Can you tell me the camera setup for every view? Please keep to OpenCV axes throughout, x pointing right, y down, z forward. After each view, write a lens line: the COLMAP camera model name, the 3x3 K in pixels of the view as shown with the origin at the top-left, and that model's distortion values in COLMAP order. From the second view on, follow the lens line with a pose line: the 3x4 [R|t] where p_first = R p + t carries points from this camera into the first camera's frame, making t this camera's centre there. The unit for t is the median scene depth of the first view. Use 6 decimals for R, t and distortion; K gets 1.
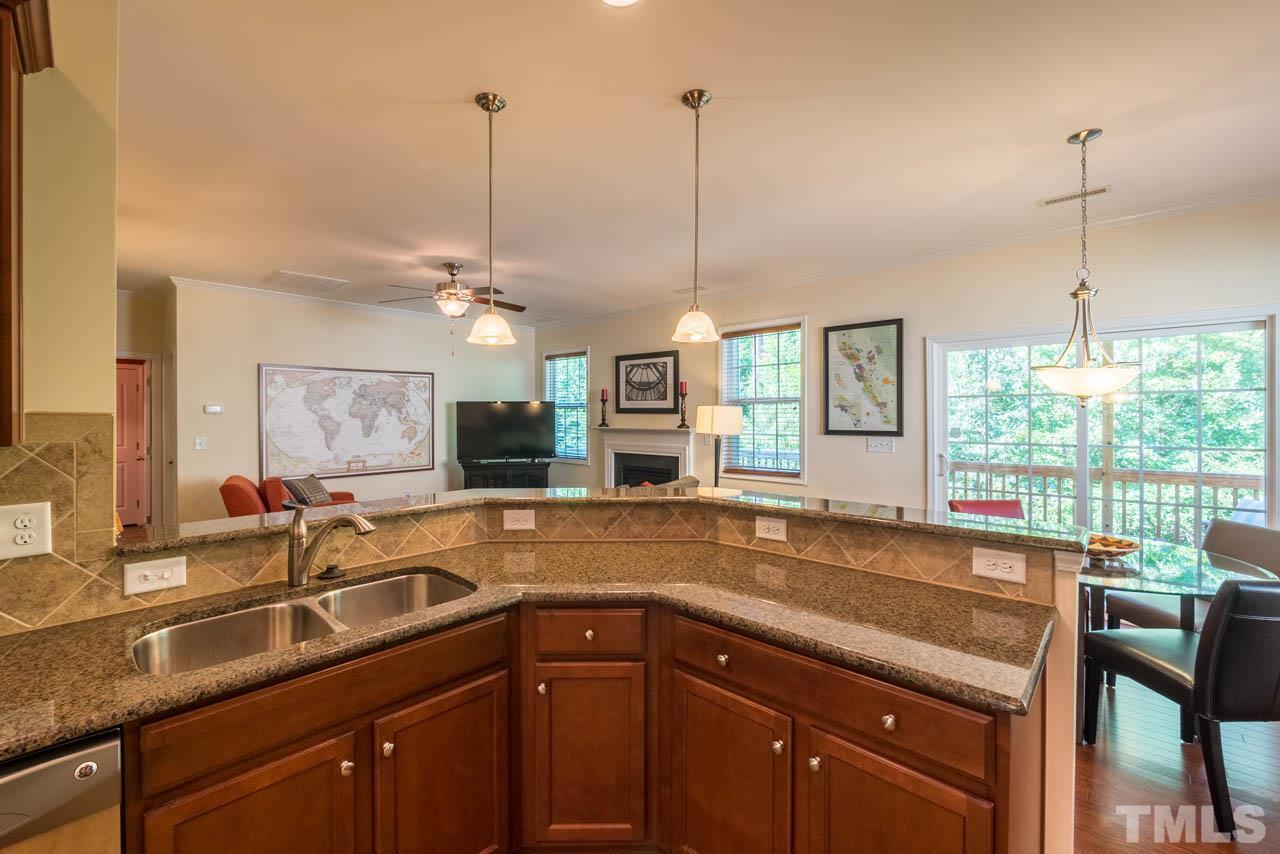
lens RADIAL K [[533.0, 0, 636.1], [0, 533.0, 417.0], [0, 0, 1]] dist [-0.000622, 0.000005]
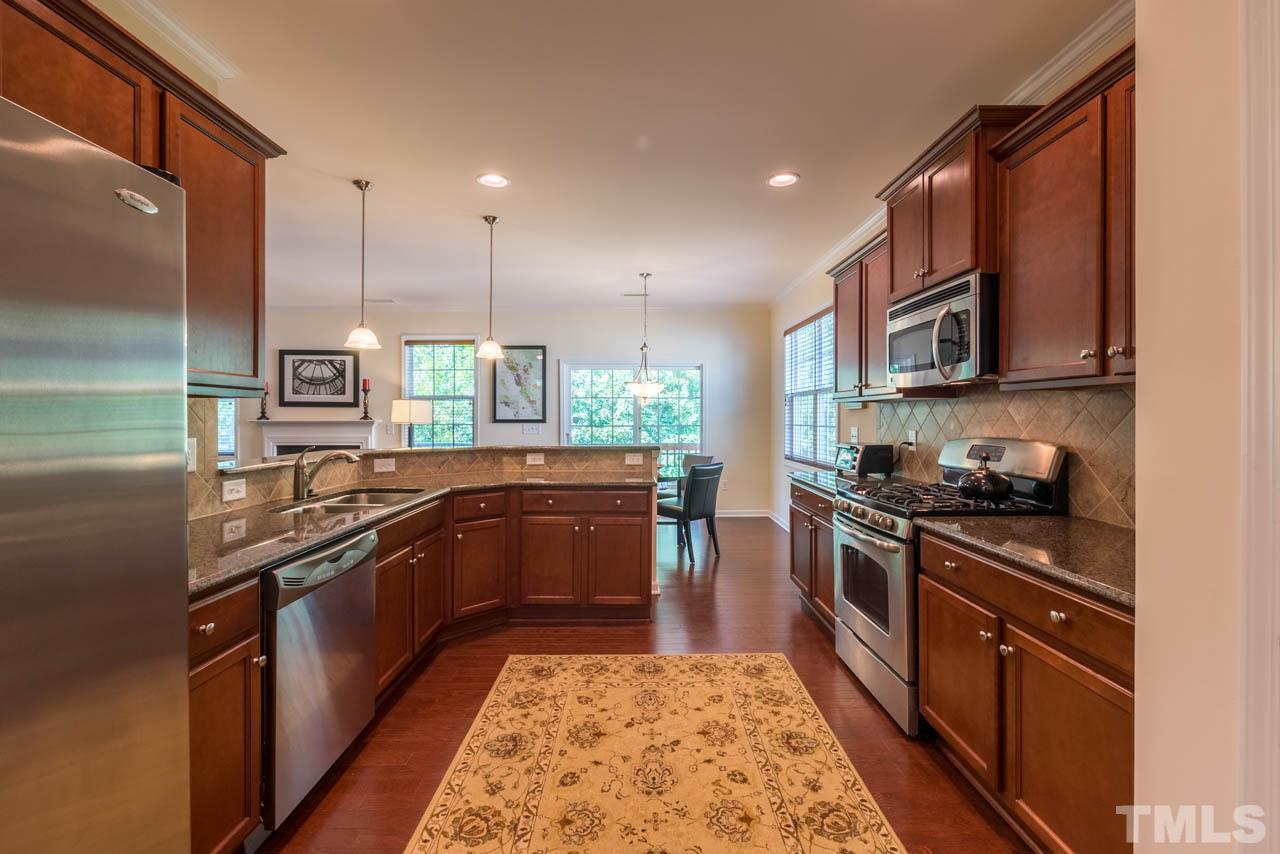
lens RADIAL K [[533.0, 0, 636.1], [0, 533.0, 417.0], [0, 0, 1]] dist [-0.000622, 0.000005]
pose [[0.728304, 0.005359, 0.685233, -0.275590], [0.000584, 0.999964, -0.008442, 0.025236], [-0.685254, 0.006548, 0.728275, -0.224681]]
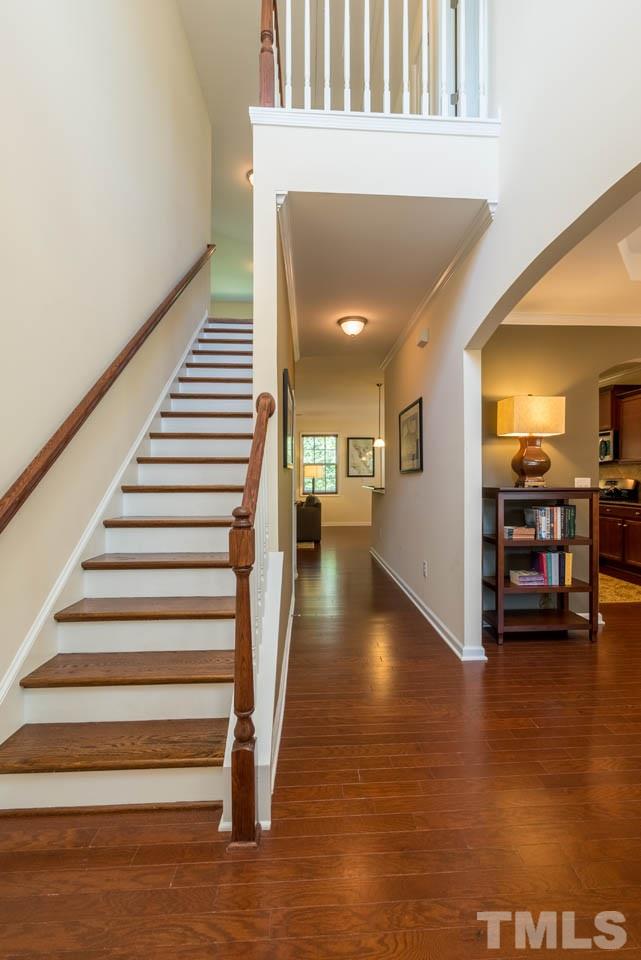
lens RADIAL K [[399.7, 0, 336.2], [0, 399.7, 481.9], [0, 0, 1]] dist [-0.000622, 0.000005]
pose [[0.677948, -0.007892, 0.735068, -0.993550], [0.004472, 0.999968, 0.006611, 0.036711], [-0.735097, -0.001194, 0.677961, -0.280377]]
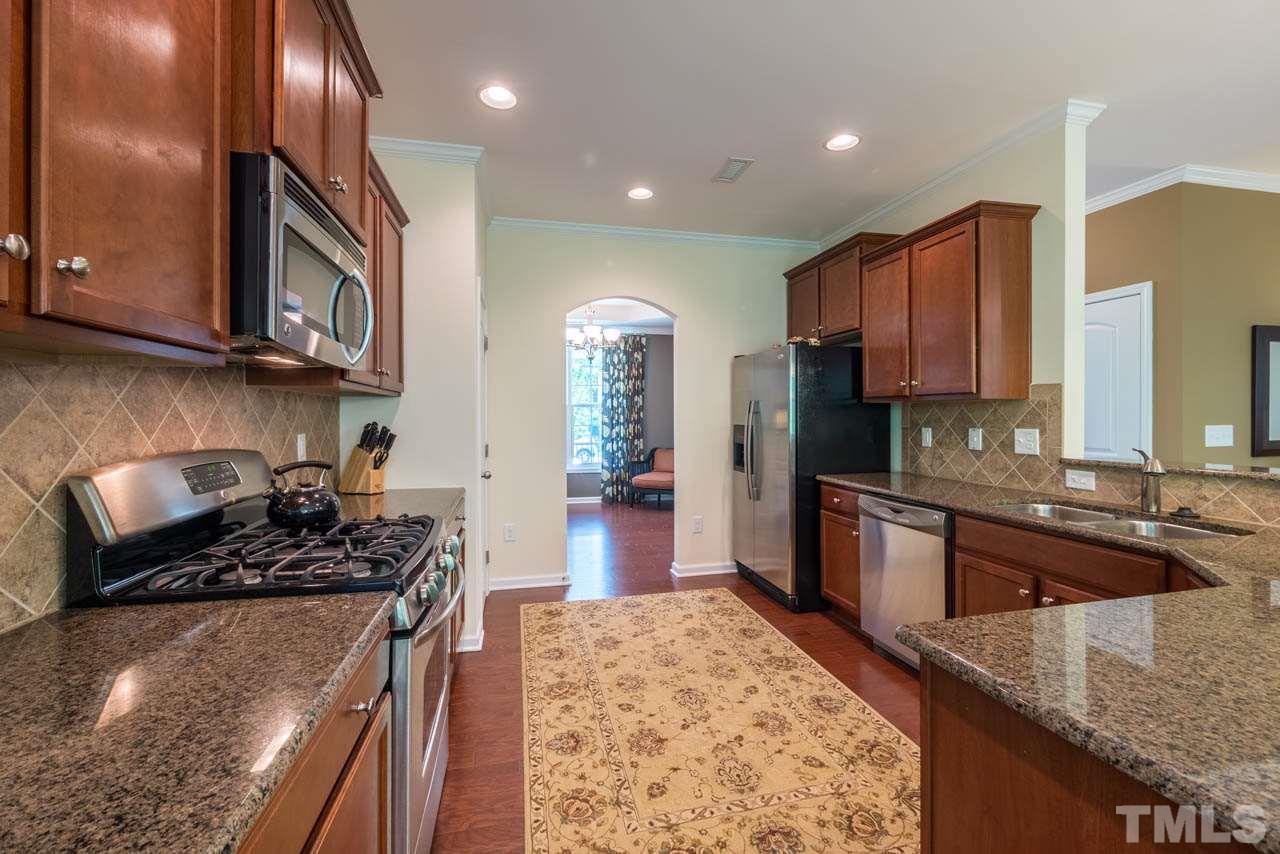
lens RADIAL K [[533.0, 0, 636.1], [0, 533.0, 417.0], [0, 0, 1]] dist [-0.000622, 0.000005]
pose [[-0.560099, 0.008349, -0.828384, 0.311147], [0.001517, 0.999958, 0.009052, 0.020867], [0.828424, 0.003814, -0.560088, 0.195001]]
